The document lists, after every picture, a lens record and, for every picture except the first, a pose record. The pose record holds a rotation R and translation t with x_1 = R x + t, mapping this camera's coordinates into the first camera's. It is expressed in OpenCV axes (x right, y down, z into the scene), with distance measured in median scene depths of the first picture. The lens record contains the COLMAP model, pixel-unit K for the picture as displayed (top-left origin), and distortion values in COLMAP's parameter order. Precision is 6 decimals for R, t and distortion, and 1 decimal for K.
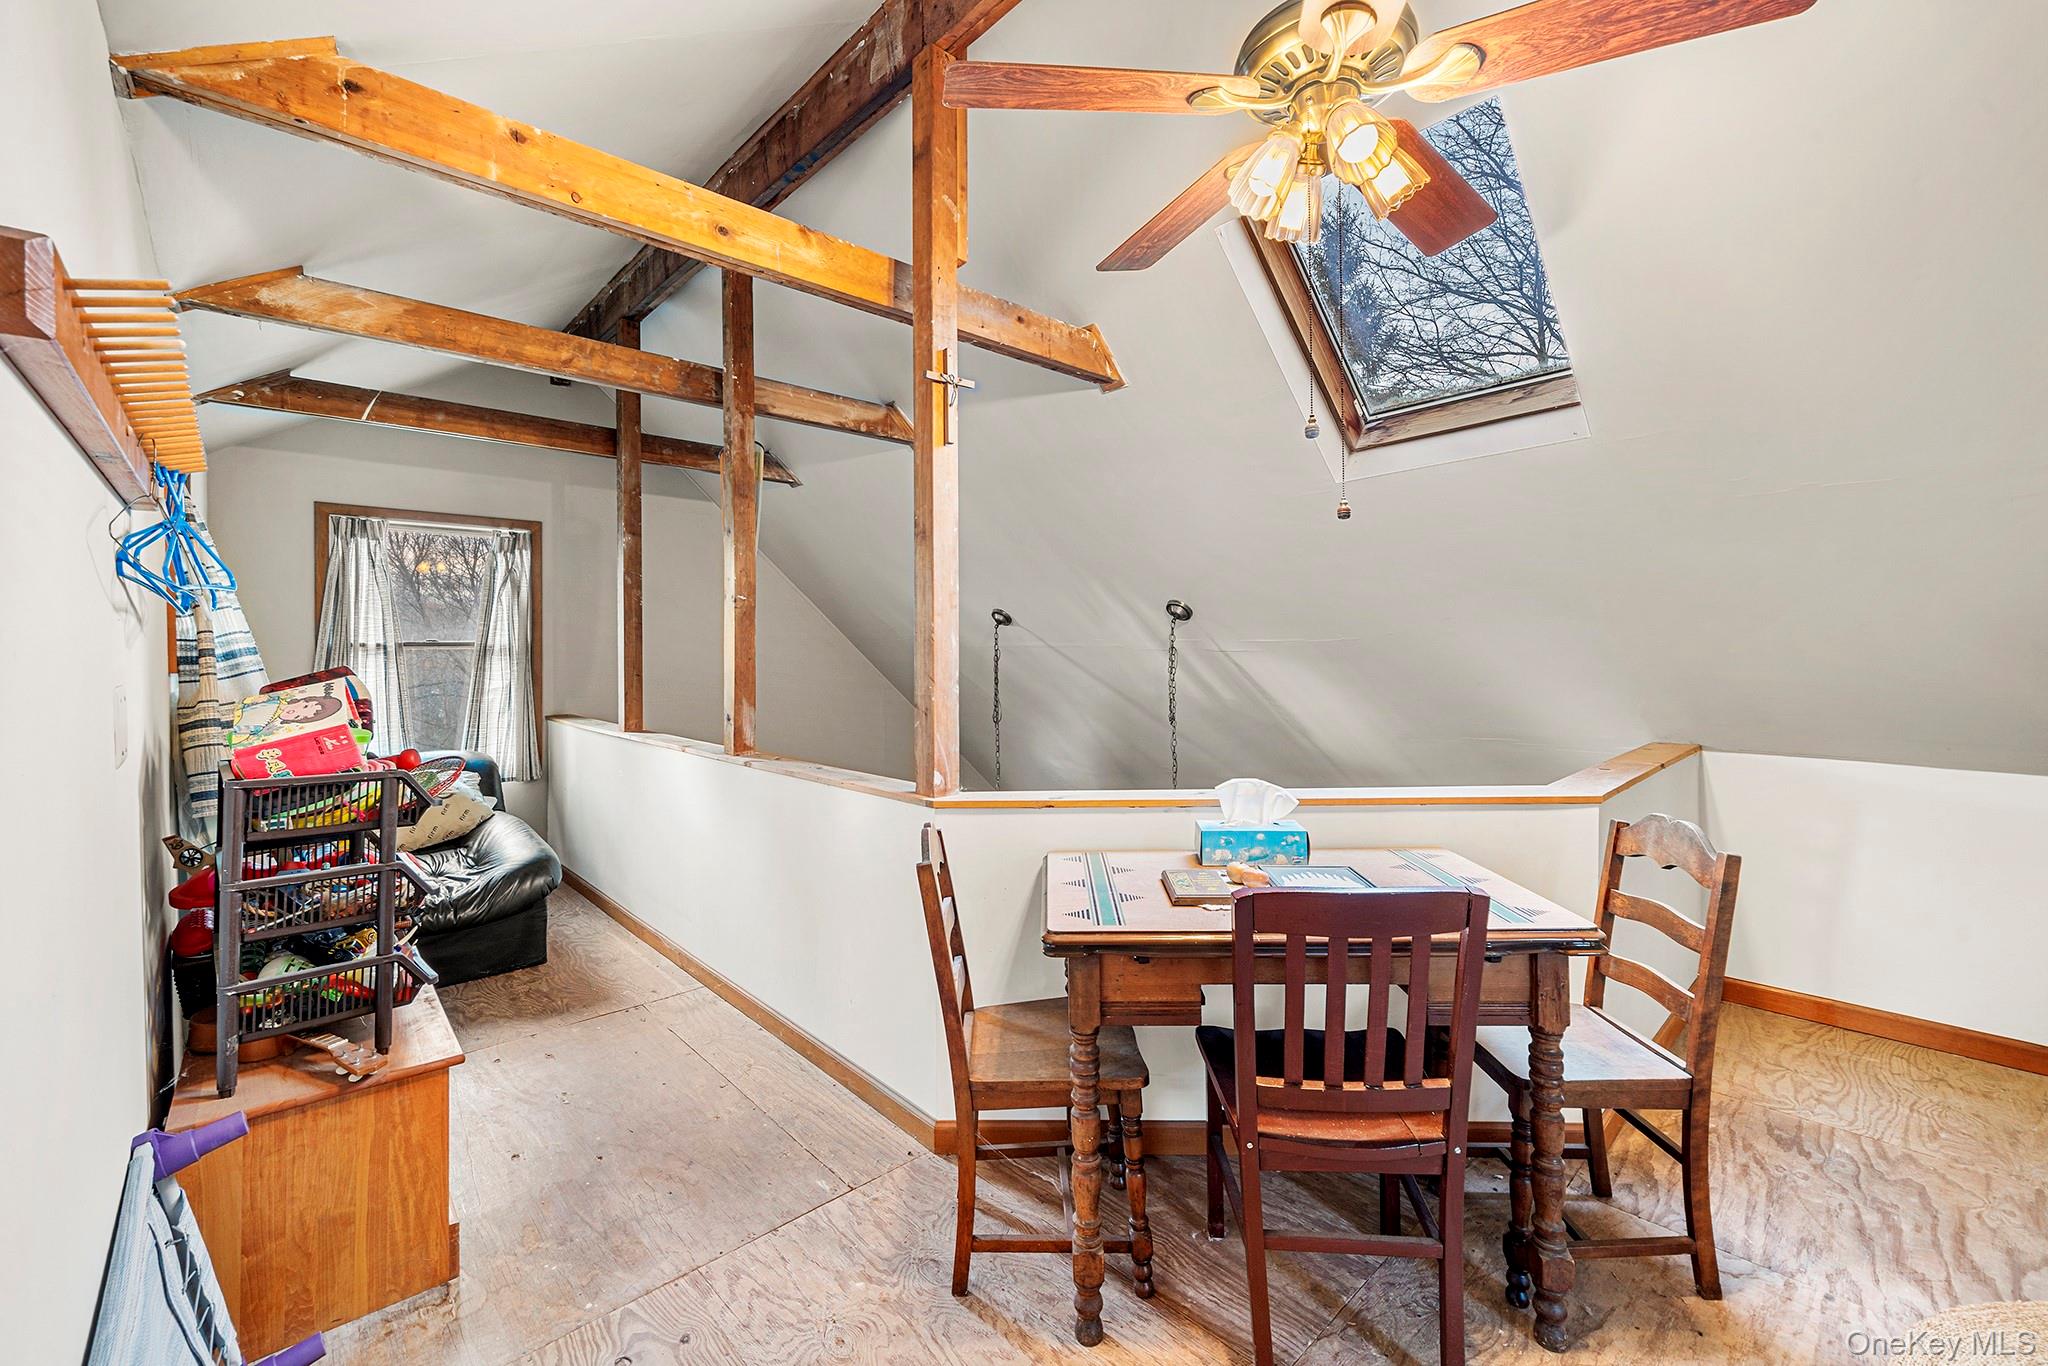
lens RADIAL K [[829.7, 0, 1025.3], [0, 829.7, 665.0], [0, 0, 1]] dist [-0.004623, 0.000159]
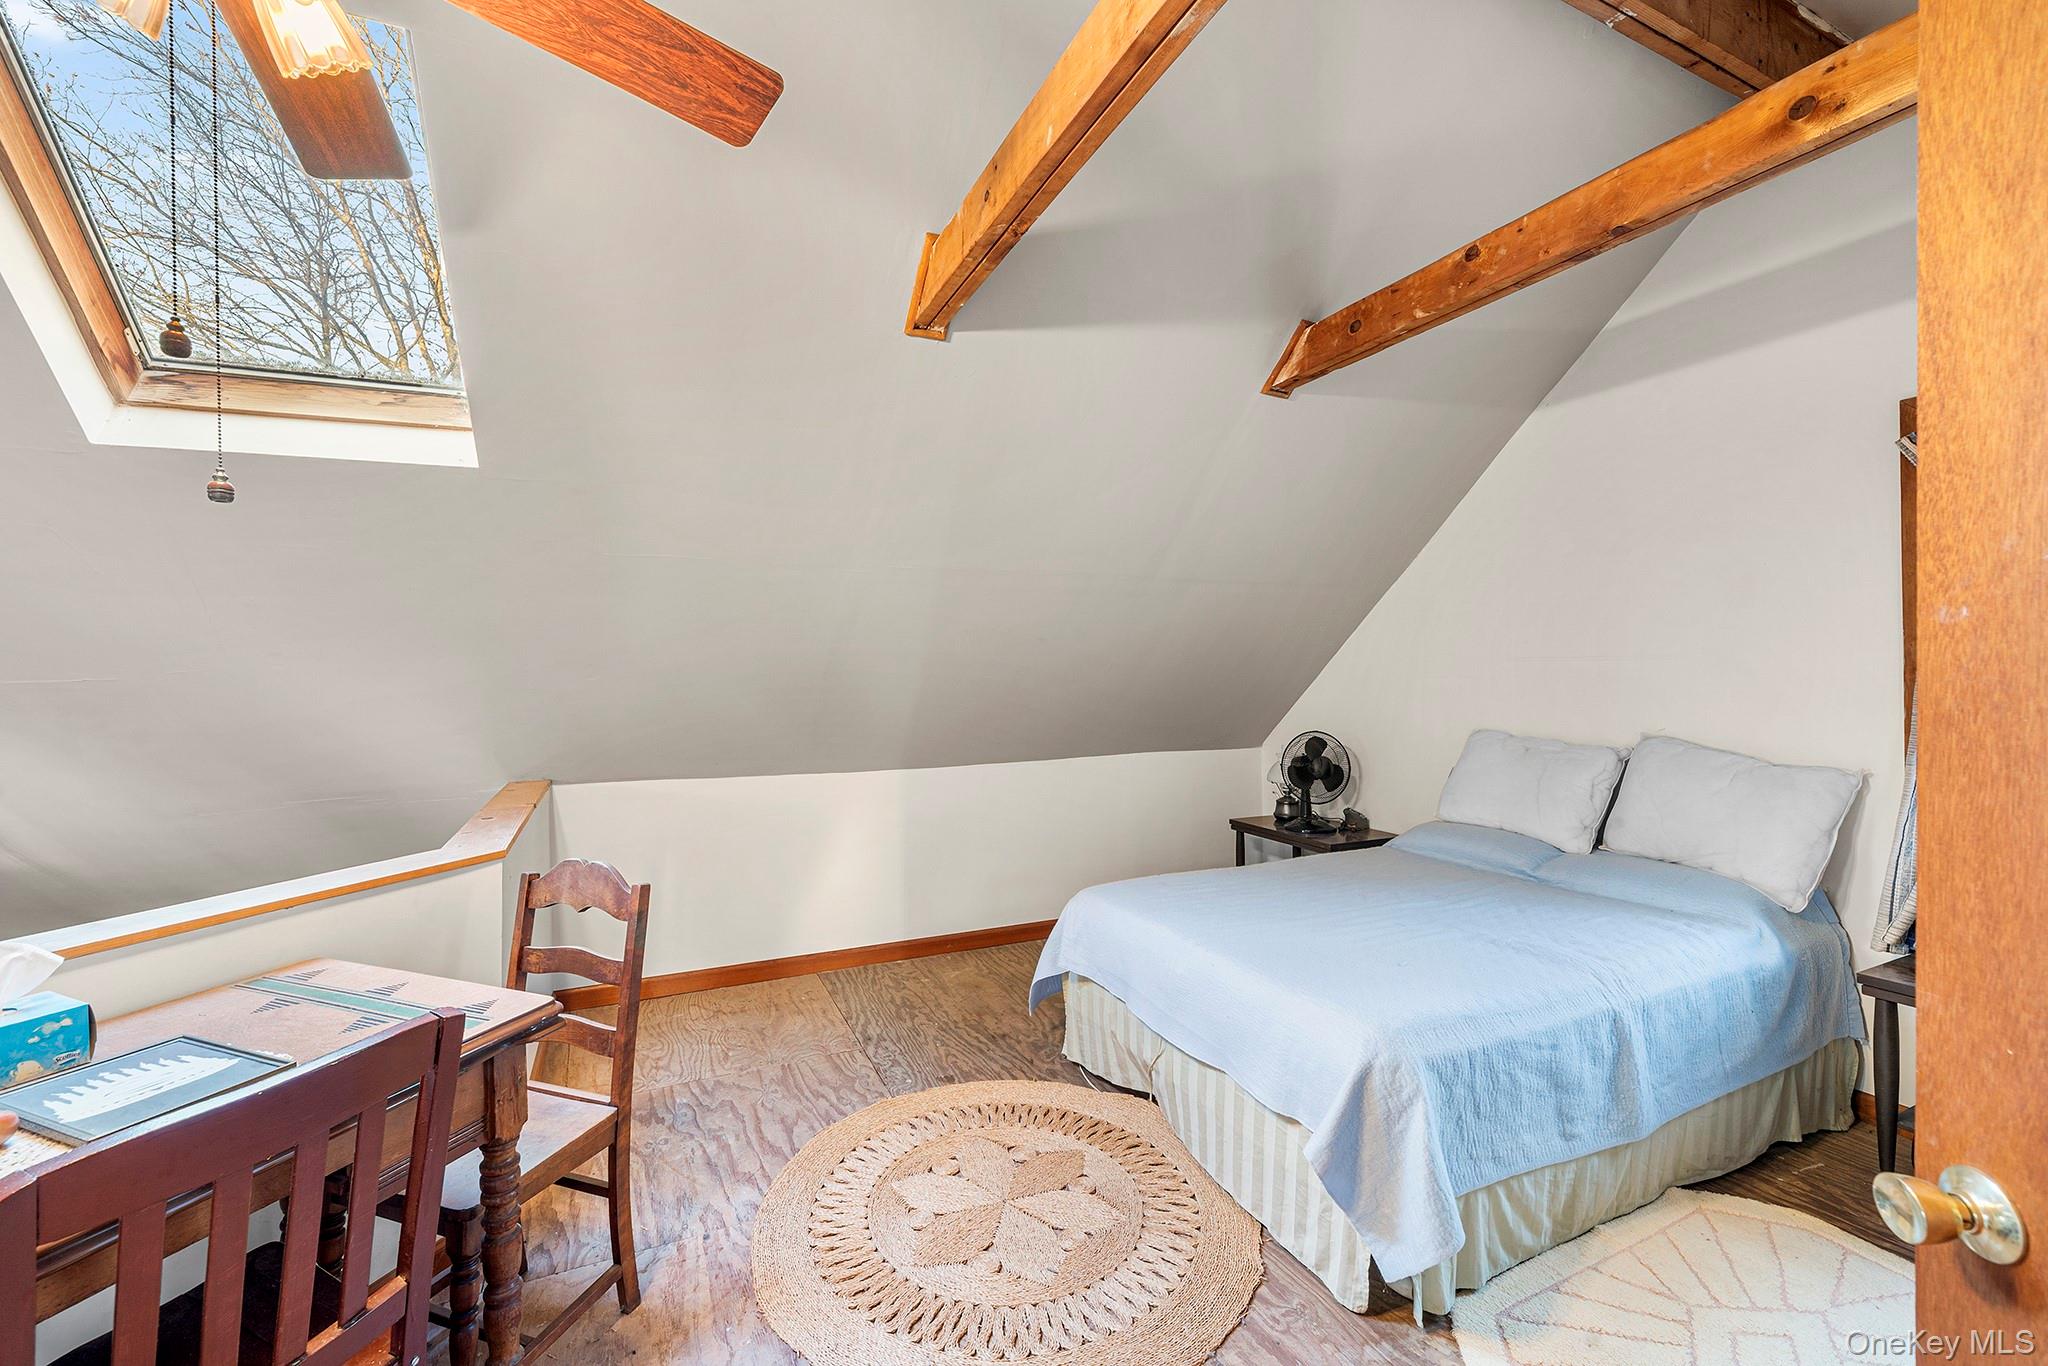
lens RADIAL K [[829.7, 0, 1018.6], [0, 829.7, 678.2], [0, 0, 1]] dist [-0.004623, 0.000159]
pose [[0.314268, 0.003290, 0.949329, -0.019897], [0.024578, 0.999631, -0.011600, -0.014591], [-0.949016, 0.026978, 0.314071, 0.177059]]
